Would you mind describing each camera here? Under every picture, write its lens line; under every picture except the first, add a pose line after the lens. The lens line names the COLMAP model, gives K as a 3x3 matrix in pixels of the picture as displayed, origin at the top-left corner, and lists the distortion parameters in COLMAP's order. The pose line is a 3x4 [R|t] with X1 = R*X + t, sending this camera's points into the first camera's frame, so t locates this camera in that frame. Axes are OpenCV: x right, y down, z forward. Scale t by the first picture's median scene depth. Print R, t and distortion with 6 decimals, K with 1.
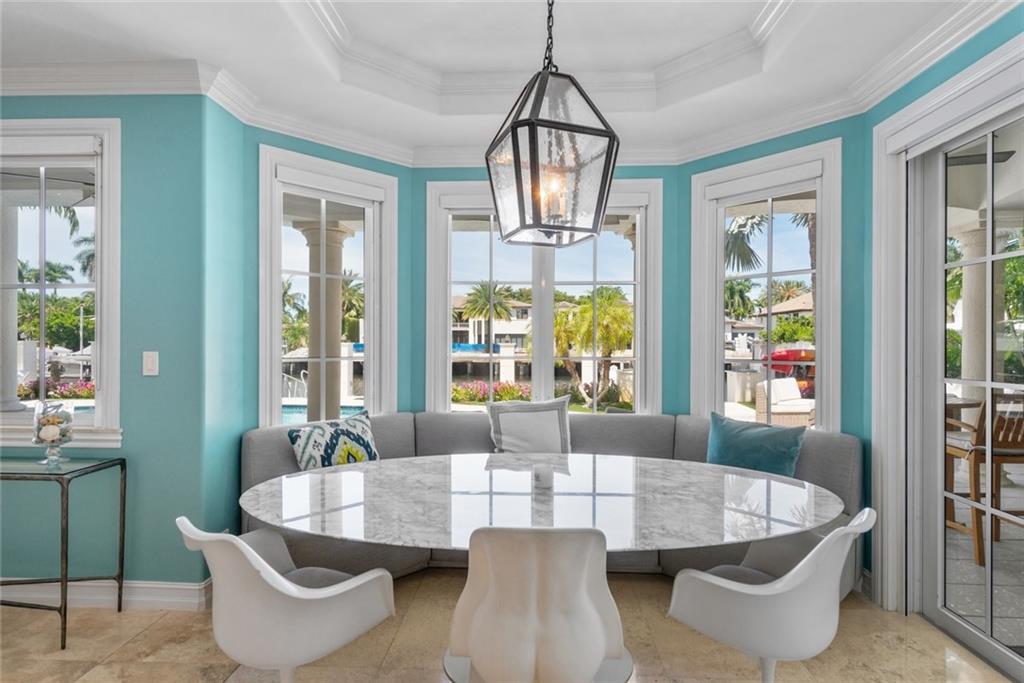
lens RADIAL K [[521.3, 0, 515.9], [0, 521.3, 344.1], [0, 0, 1]] dist [0.003852, 0.001263]
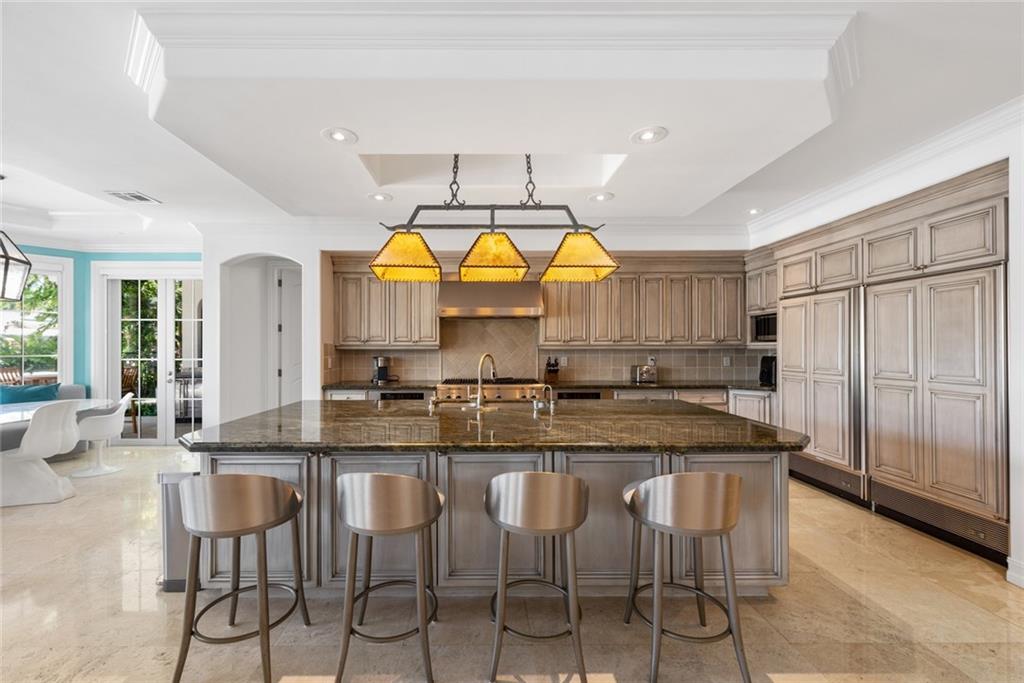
lens RADIAL K [[412.5, 0, 485.4], [0, 412.5, 344.9], [0, 0, 1]] dist [0.002272, 0.000006]
pose [[-0.042776, 0.000073, 0.999085, -1.369993], [0.003107, 0.999995, 0.000060, -0.003575], [-0.999080, 0.003106, -0.042776, -0.801437]]
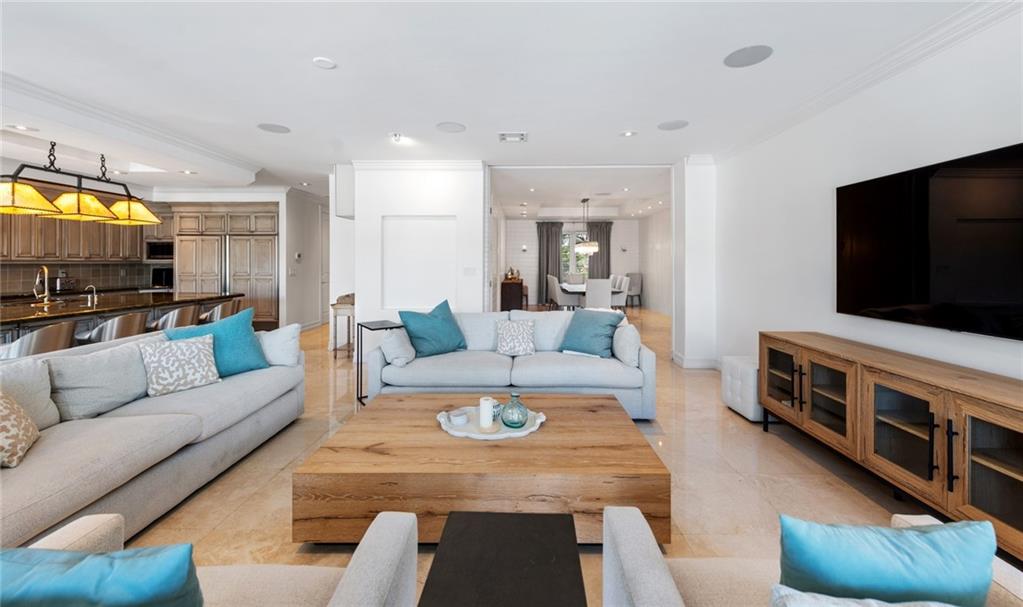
lens RADIAL K [[401.4, 0, 516.6], [0, 401.4, 261.5], [0, 0, 1]] dist [0.002795, -0.000098]
pose [[-0.999729, -0.007416, -0.022066, -2.038909], [-0.007376, 0.999971, -0.001900, -0.010268], [0.022079, -0.001736, -0.999755, 0.708792]]
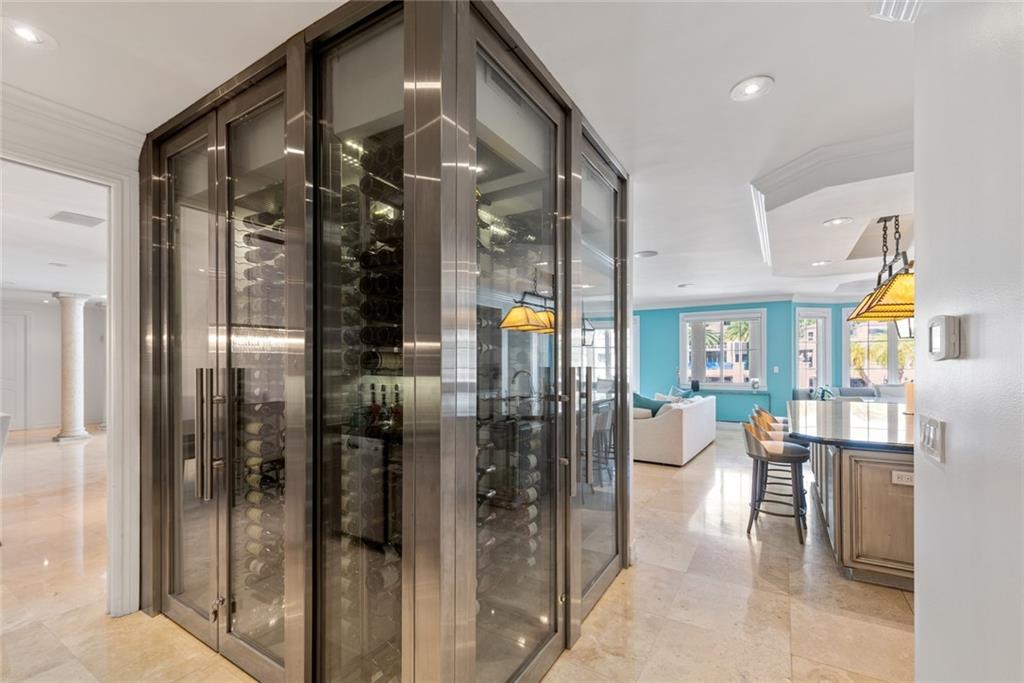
lens RADIAL K [[427.5, 0, 525.1], [0, 427.5, 363.0], [0, 0, 1]] dist [0.000933, 0.000077]
pose [[0.876380, -0.004184, -0.481602, -0.773579], [0.004402, 0.999990, -0.000677, -0.016801], [0.481600, -0.001527, 0.876390, -2.609728]]
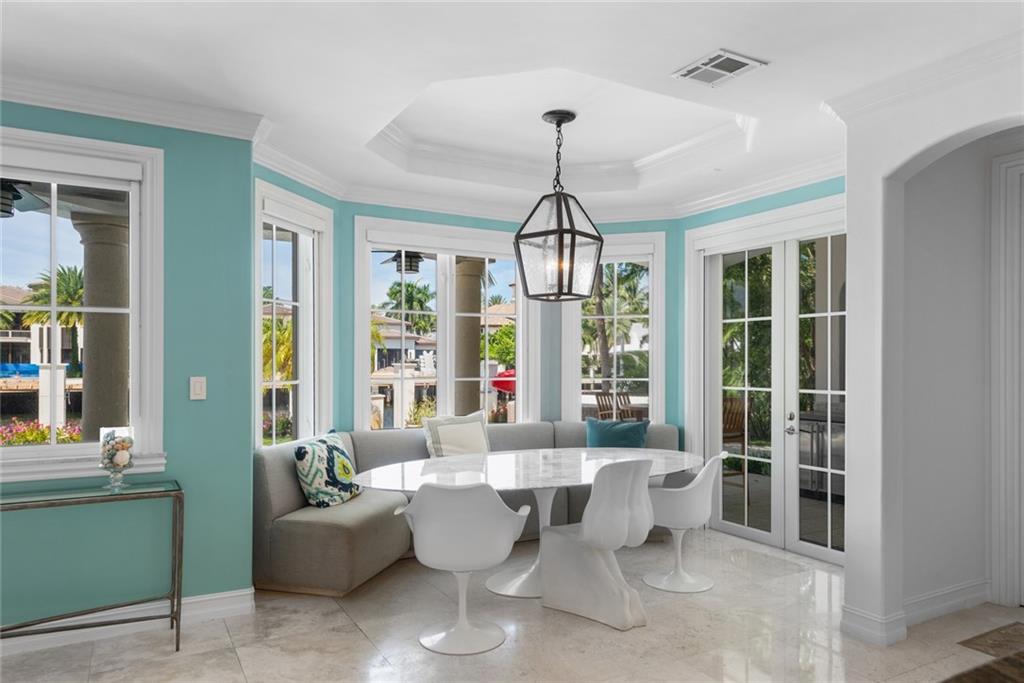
lens RADIAL K [[675.1, 0, 515.9], [0, 675.1, 361.8], [0, 0, 1]] dist [-0.001289, -0.003301]
pose [[0.847113, -0.001822, 0.531409, -0.844746], [0.002755, 0.999996, -0.000963, -0.012345], [-0.531405, 0.002280, 0.847115, -0.468321]]
